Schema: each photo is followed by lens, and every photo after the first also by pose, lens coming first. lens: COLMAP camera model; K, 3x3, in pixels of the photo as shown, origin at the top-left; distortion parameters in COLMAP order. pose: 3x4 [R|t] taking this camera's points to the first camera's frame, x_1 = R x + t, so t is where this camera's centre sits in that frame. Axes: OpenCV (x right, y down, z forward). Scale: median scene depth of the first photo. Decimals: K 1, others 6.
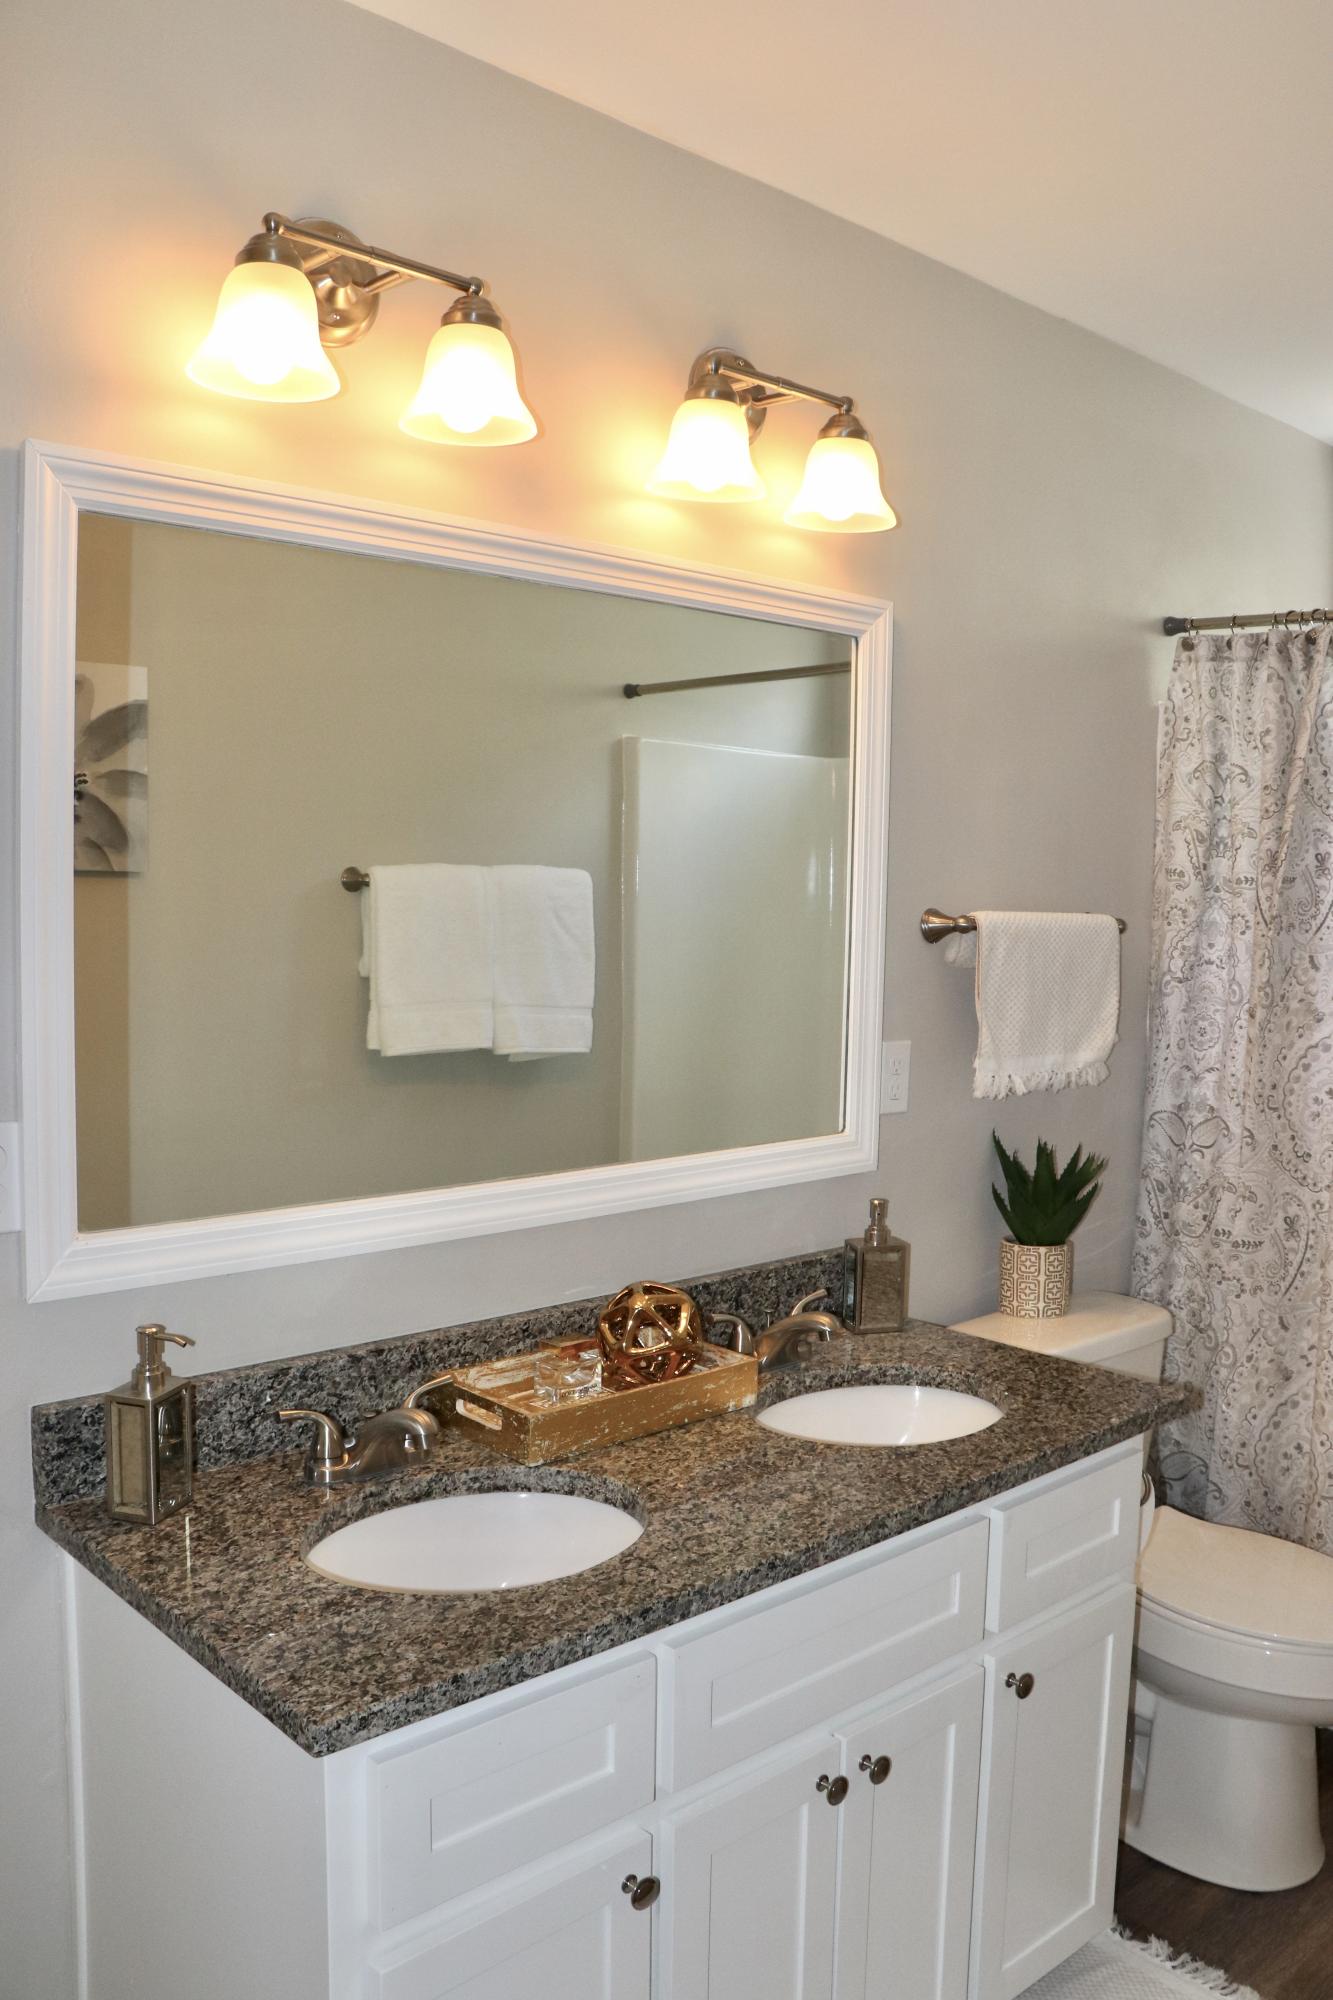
lens RADIAL K [[1613.8, 0, 700.5], [0, 1613.8, 990.9], [0, 0, 1]] dist [-0.181693, 0.152209]
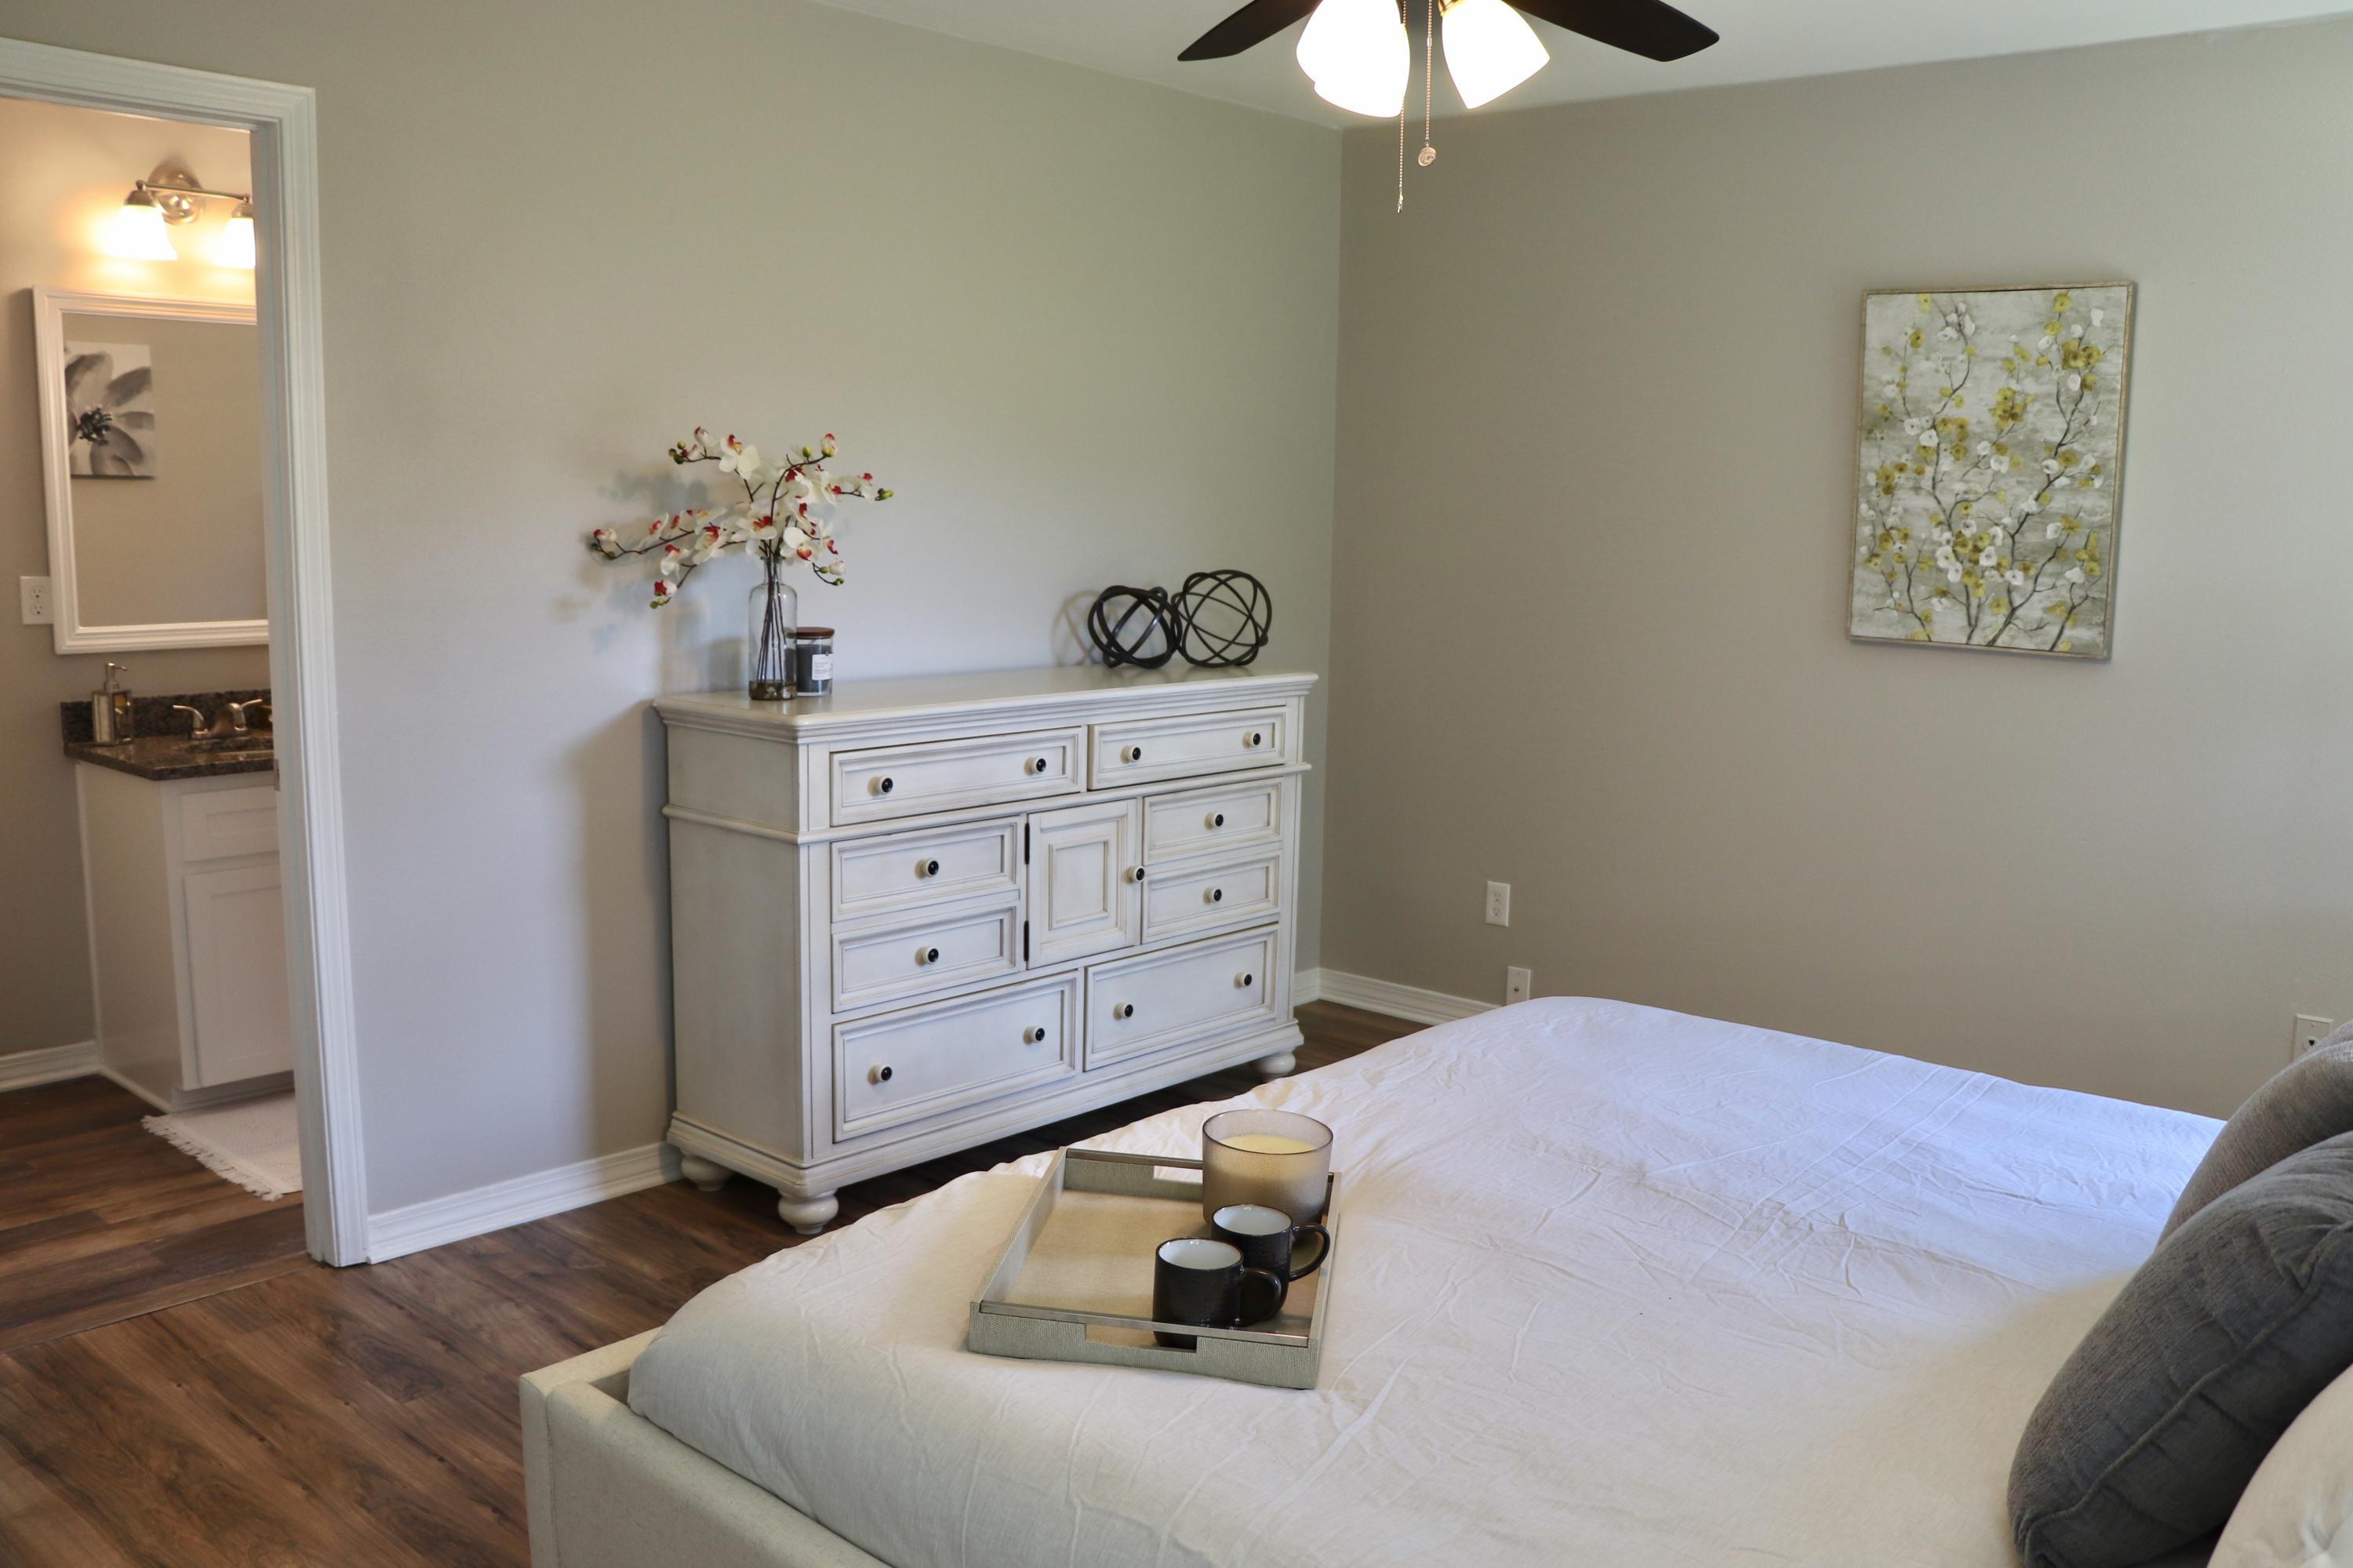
lens RADIAL K [[1935.7, 0, 1185.6], [0, 1935.7, 799.3], [0, 0, 1]] dist [-0.186579, 0.161317]
pose [[0.995303, -0.016037, 0.095472, 0.716018], [0.007748, 0.996215, 0.086574, 0.137508], [-0.096499, -0.085428, 0.991660, -1.396952]]
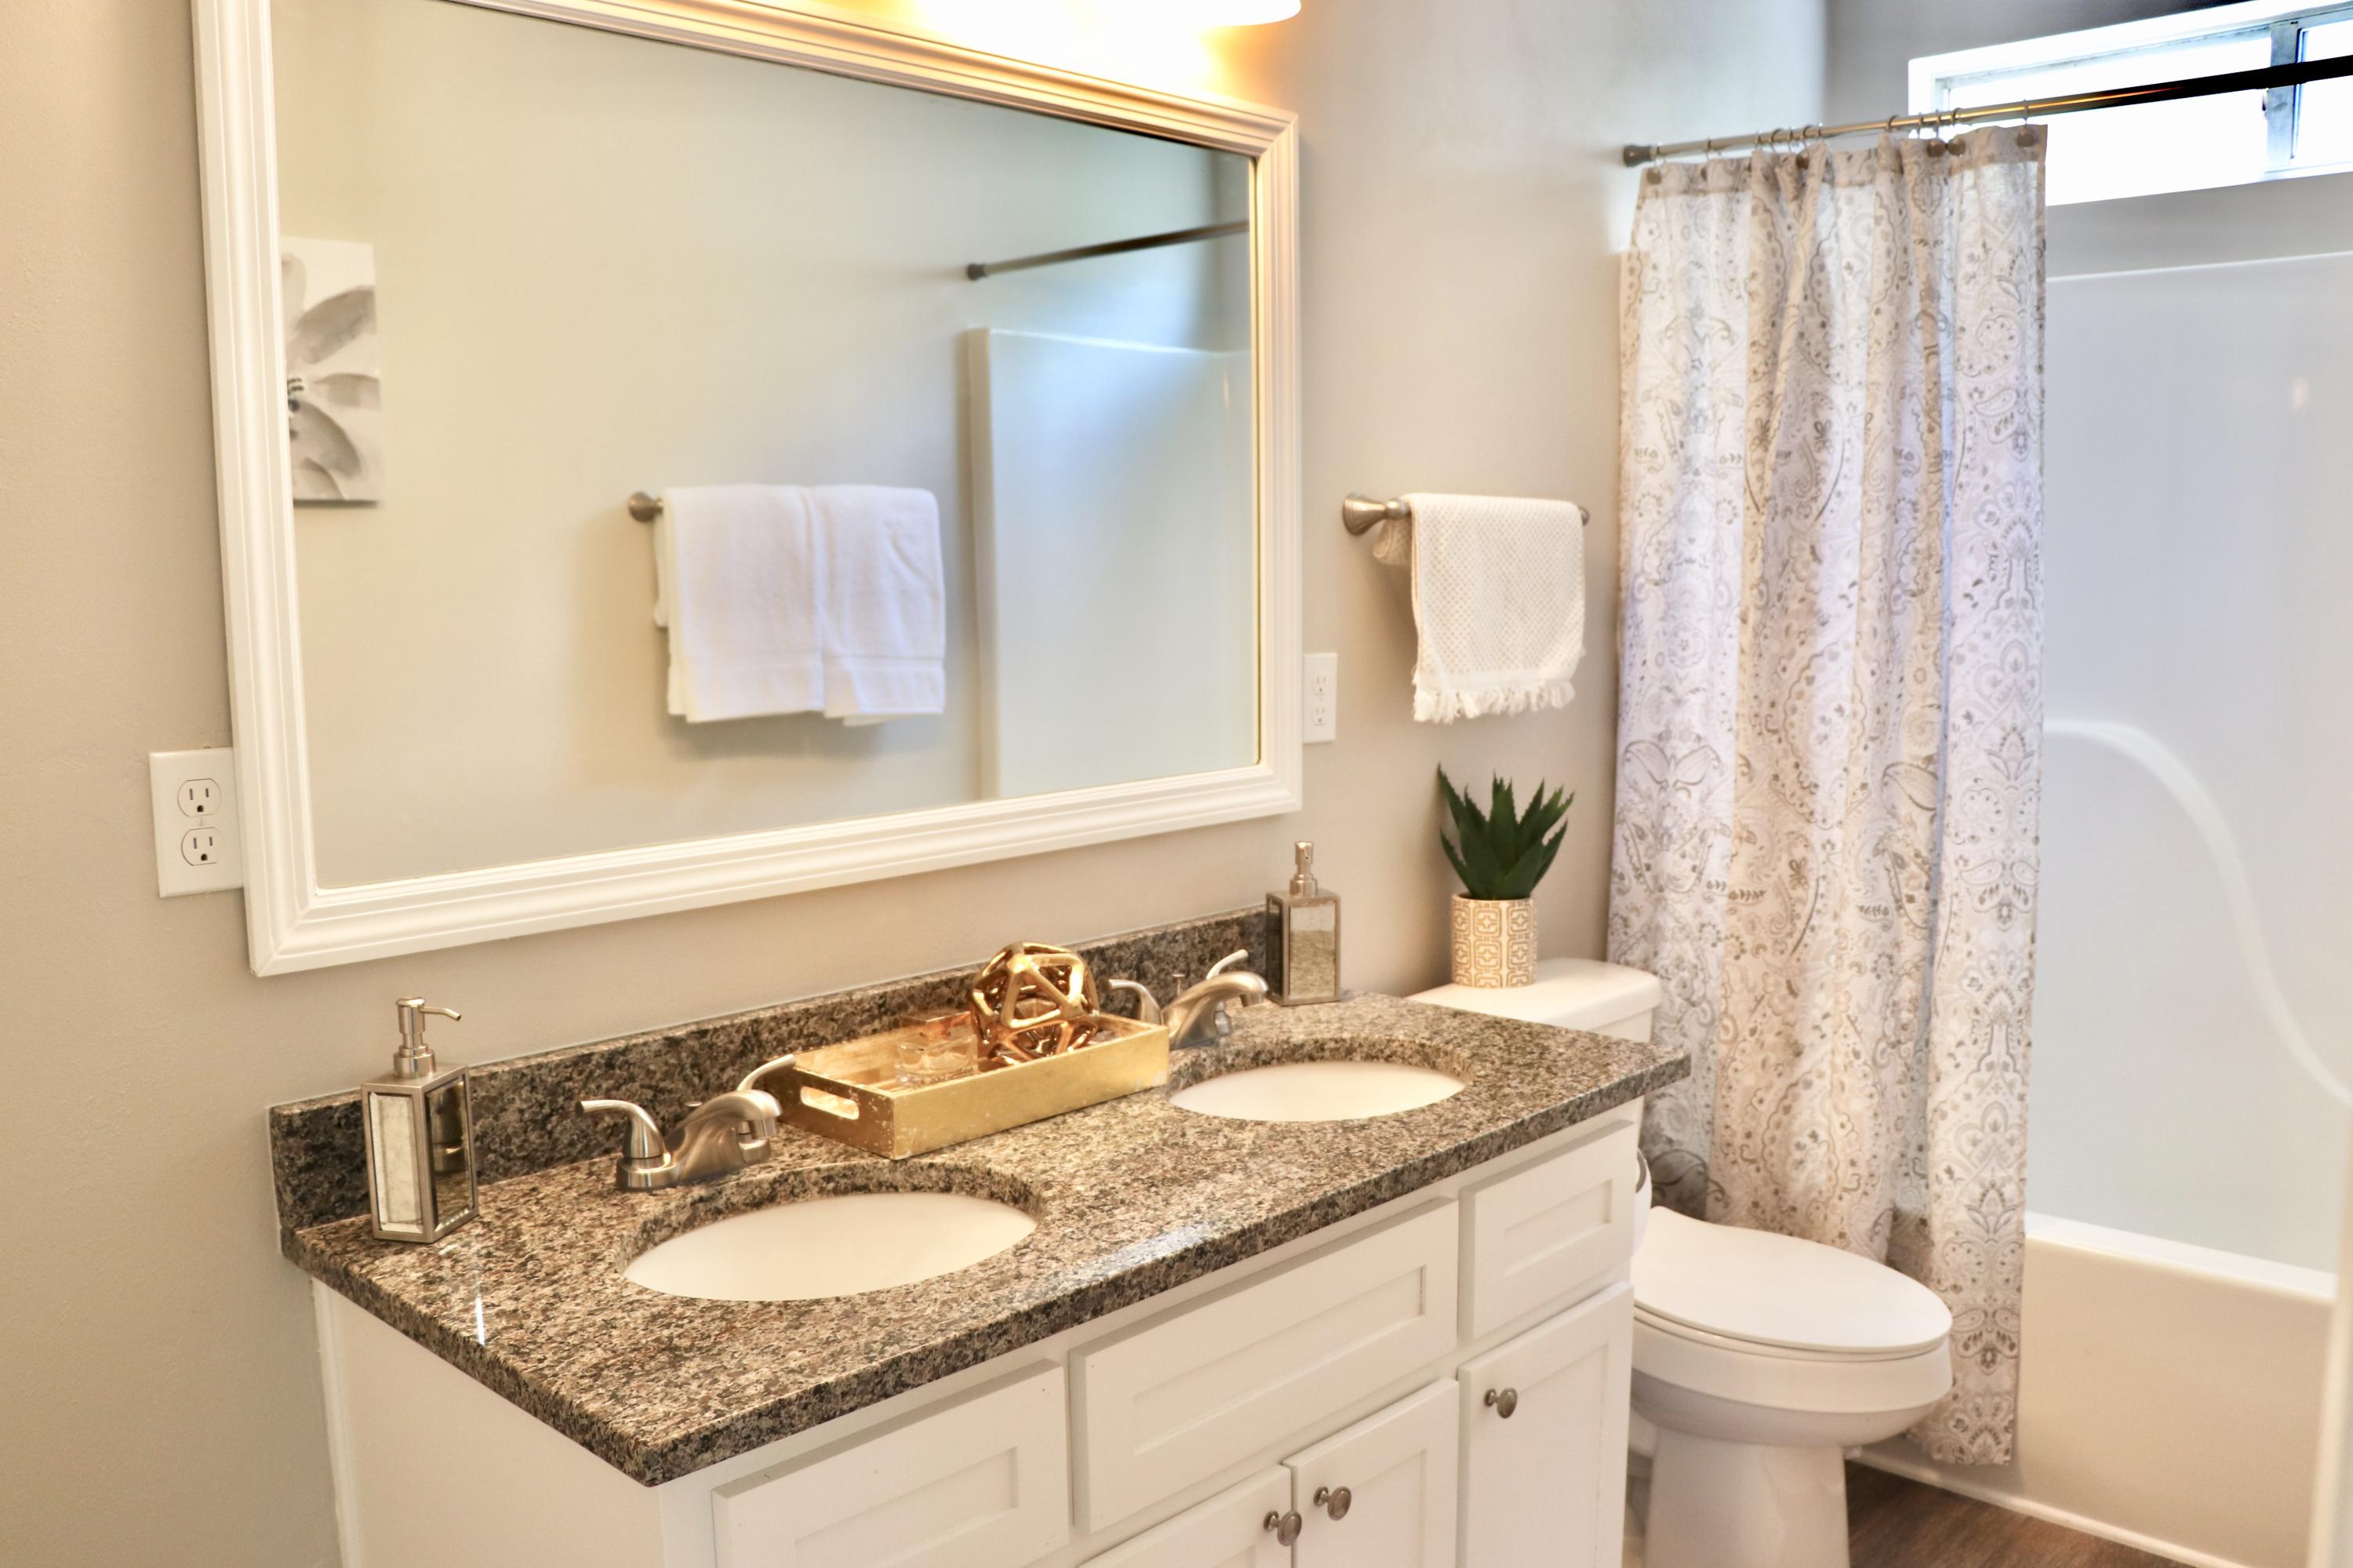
lens RADIAL K [[1935.7, 0, 1185.6], [0, 1935.7, 799.3], [0, 0, 1]] dist [-0.186579, 0.161317]
pose [[0.997488, -0.039869, 0.058542, -0.007745], [0.036393, 0.997576, 0.059303, 0.050953], [-0.060764, -0.057023, 0.996522, 0.020763]]
